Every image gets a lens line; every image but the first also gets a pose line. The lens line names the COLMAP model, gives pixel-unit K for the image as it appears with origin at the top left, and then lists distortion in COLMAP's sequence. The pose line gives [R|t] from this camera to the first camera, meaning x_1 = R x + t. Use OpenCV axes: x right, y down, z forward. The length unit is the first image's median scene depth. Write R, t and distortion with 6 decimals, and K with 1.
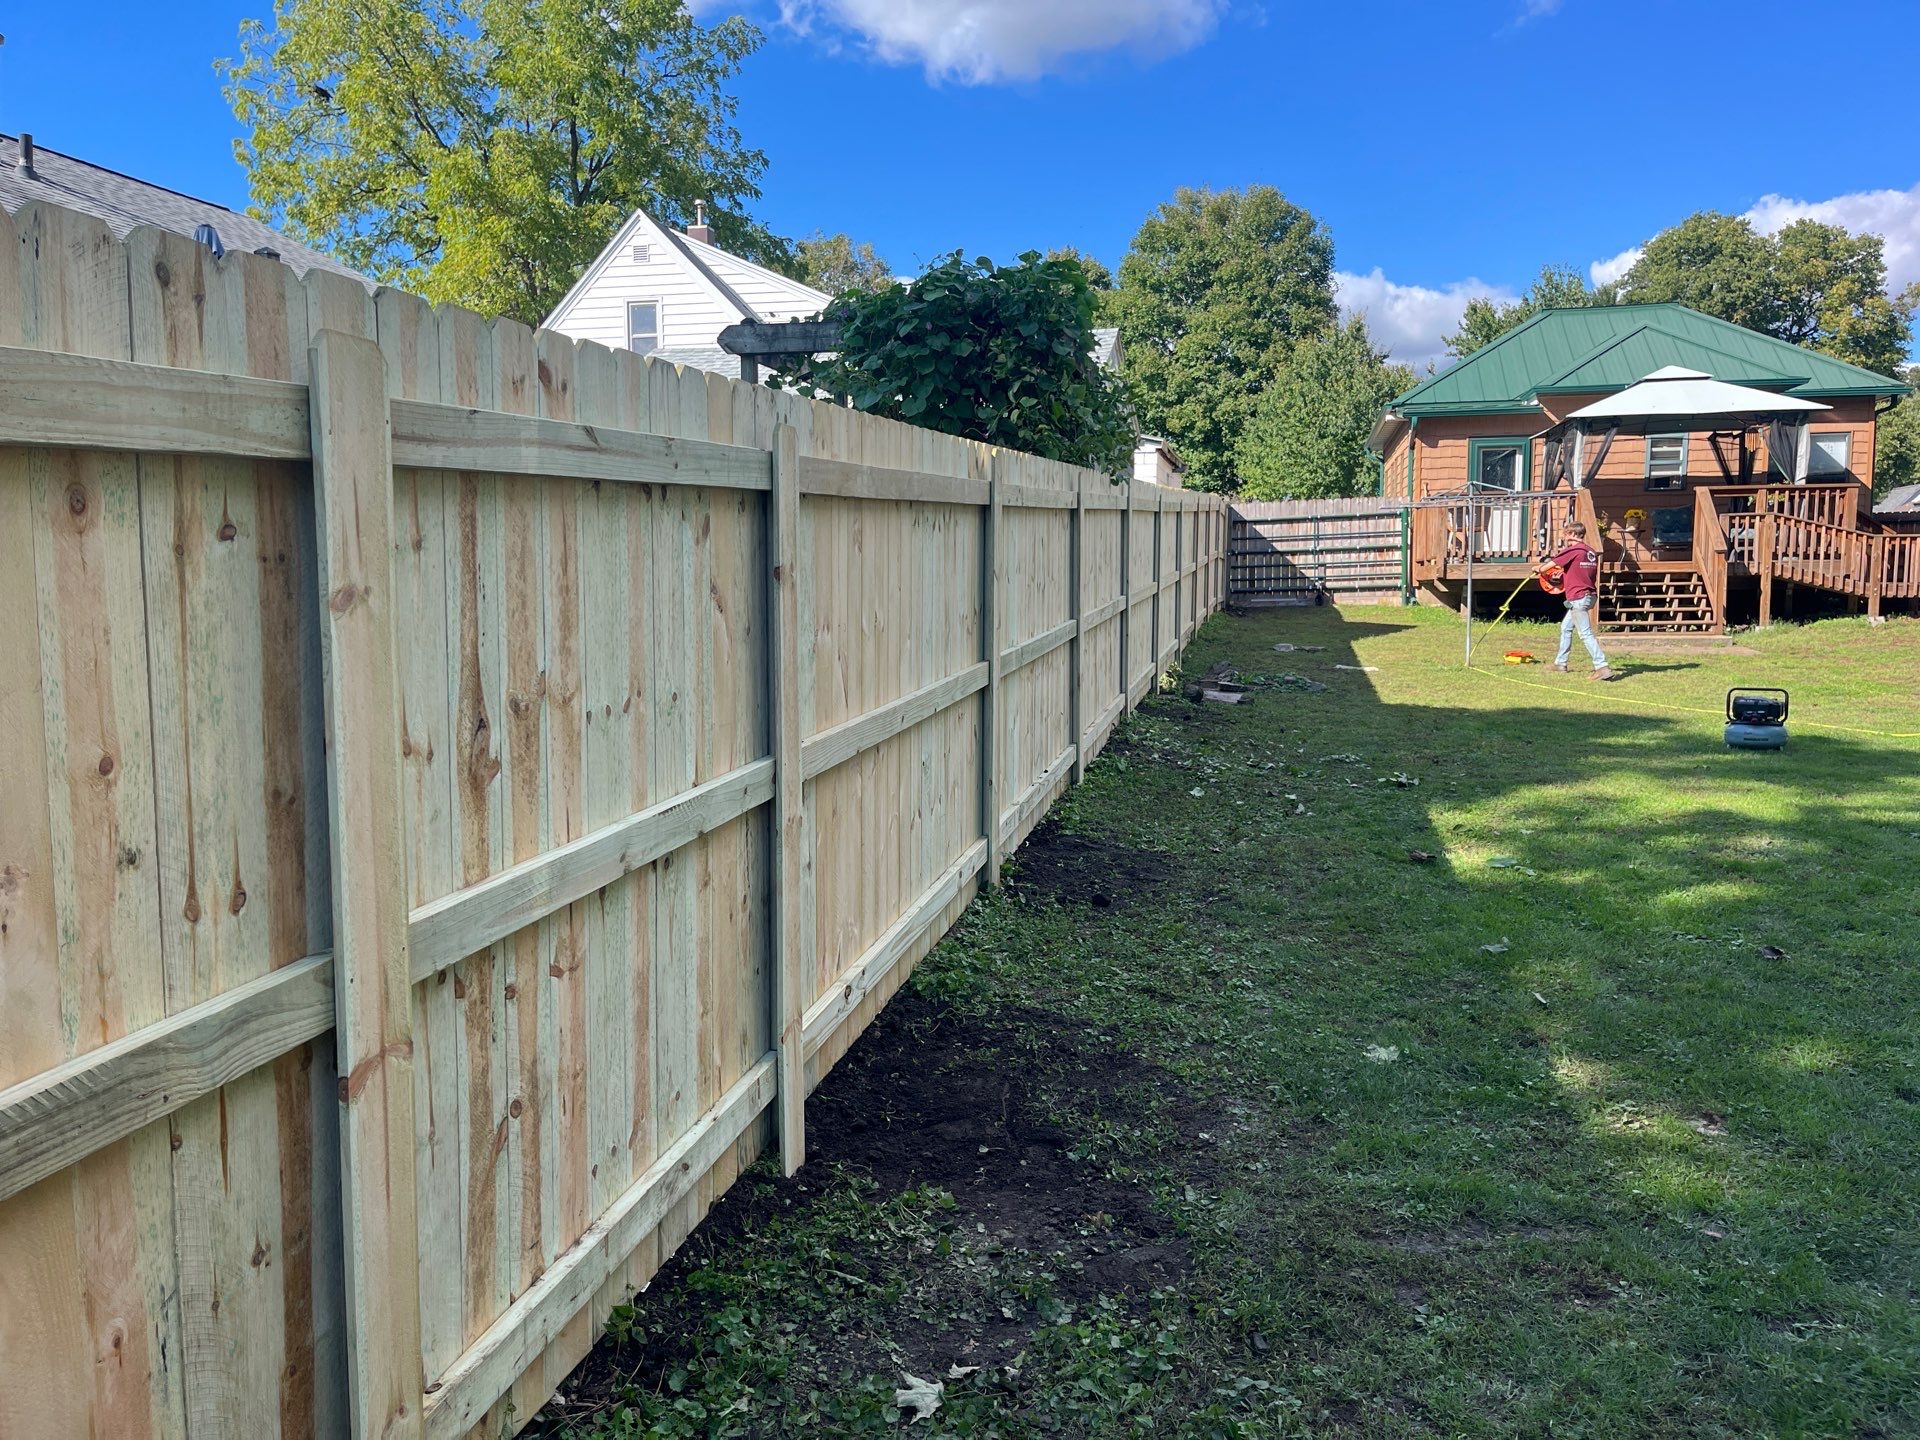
lens RADIAL K [[1429.3, 0, 980.0], [0, 1429.3, 723.5], [0, 0, 1]] dist [0.055567, -0.081642]
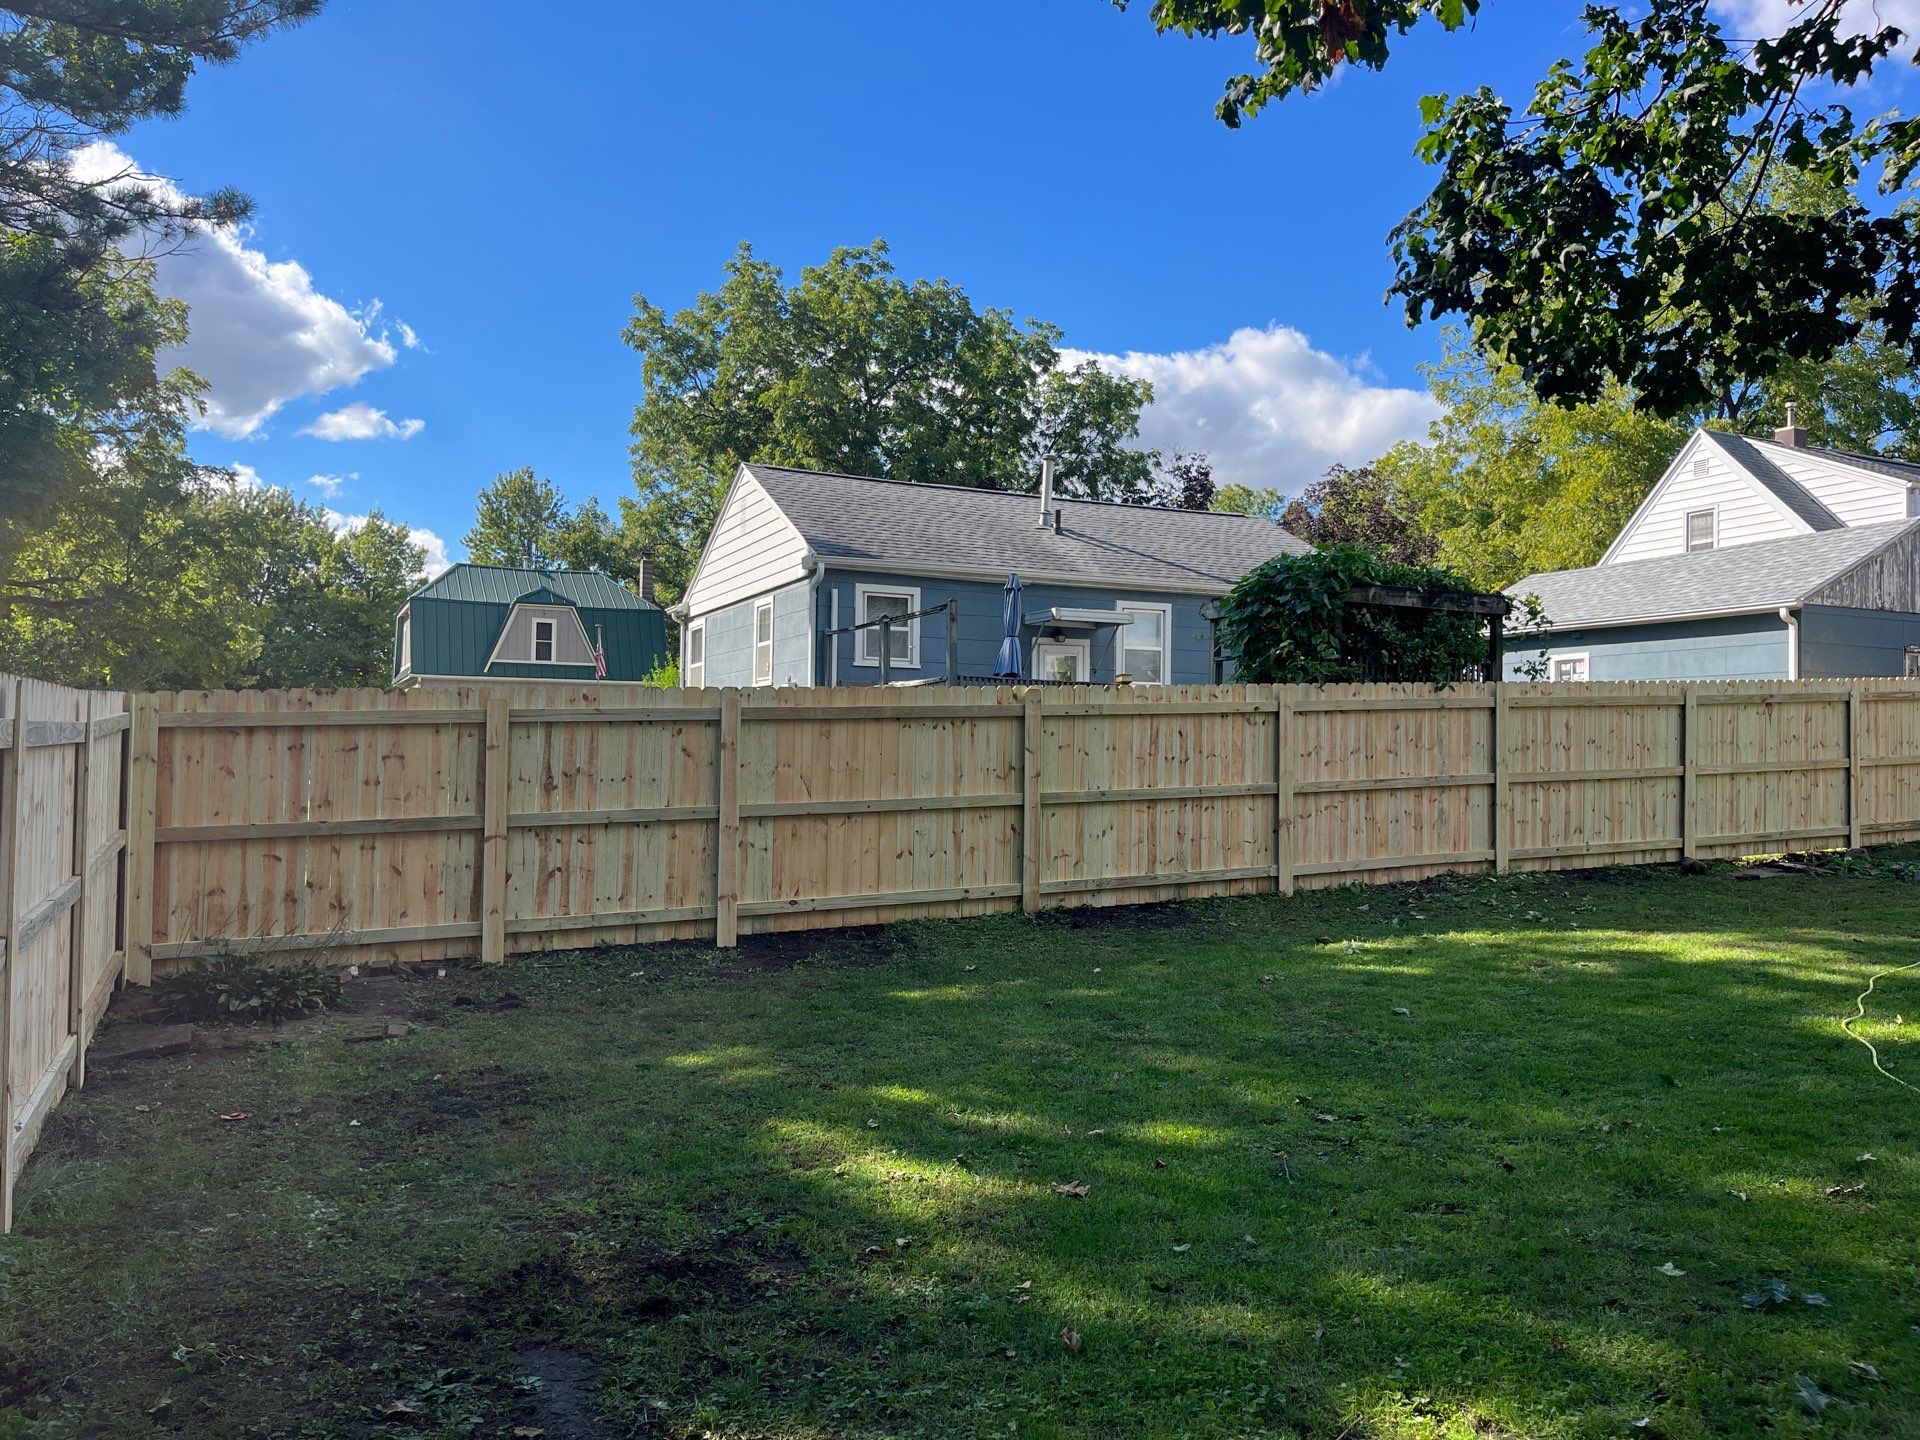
lens RADIAL K [[1429.3, 0, 971.6], [0, 1429.3, 733.3], [0, 0, 1]] dist [0.055567, -0.081642]
pose [[0.601775, -0.008430, -0.798621, 0.342191], [-0.093605, 0.992308, -0.081008, 0.008859], [0.793161, 0.123504, 0.596357, -0.054853]]
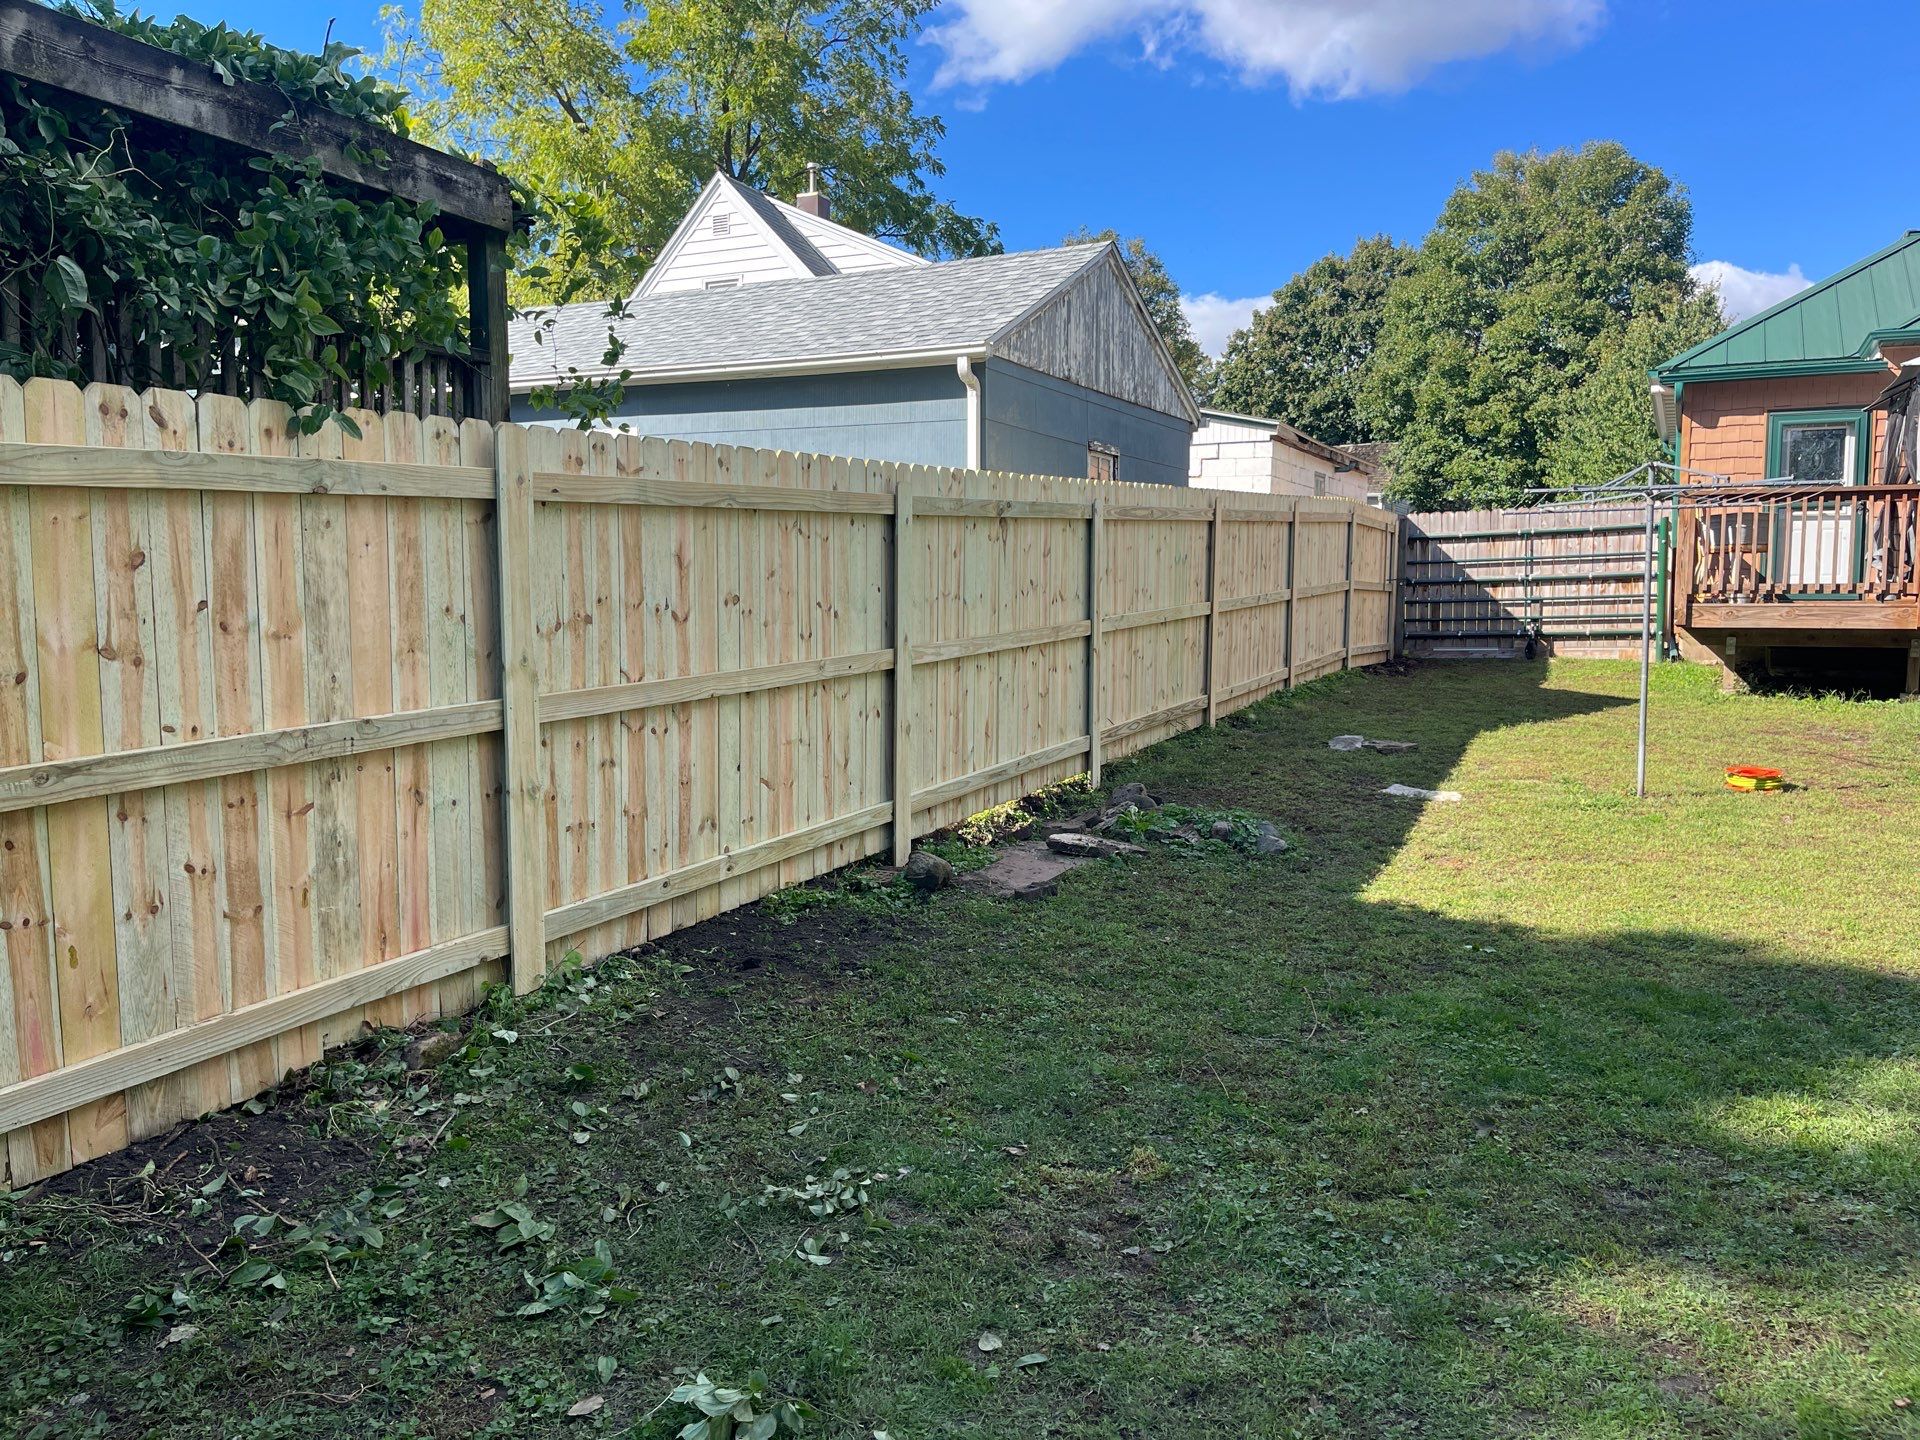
lens RADIAL K [[1429.3, 0, 970.1], [0, 1429.3, 754.1], [0, 0, 1]] dist [0.055567, -0.081642]
pose [[0.970119, 0.033314, -0.240333, 0.139591], [-0.032010, 0.999444, 0.009328, -0.033151], [0.240510, -0.001356, 0.970646, 0.249475]]
